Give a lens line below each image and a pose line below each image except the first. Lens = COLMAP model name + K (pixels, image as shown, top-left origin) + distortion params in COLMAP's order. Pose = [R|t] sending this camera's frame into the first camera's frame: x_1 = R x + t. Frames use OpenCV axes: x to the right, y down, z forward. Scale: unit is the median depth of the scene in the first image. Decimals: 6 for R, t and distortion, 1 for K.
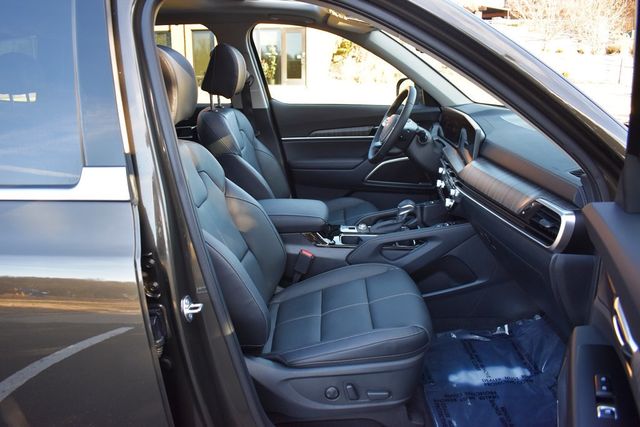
lens RADIAL K [[499.2, 0, 320.8], [0, 499.2, 216.3], [0, 0, 1]] dist [-0.094644, 0.012062]
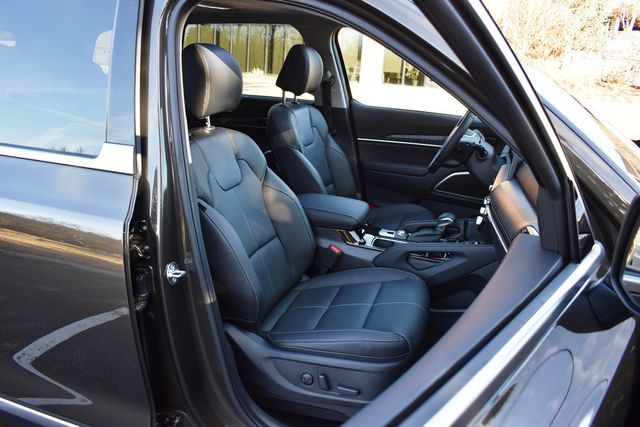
lens RADIAL K [[499.2, 0, 320.0], [0, 499.2, 213.0], [0, 0, 1]] dist [-0.094644, 0.012062]
pose [[0.954643, 0.142347, -0.261523, 0.222085], [-0.143201, 0.989566, 0.015890, -0.013942], [0.261056, 0.022281, 0.965067, -0.023342]]
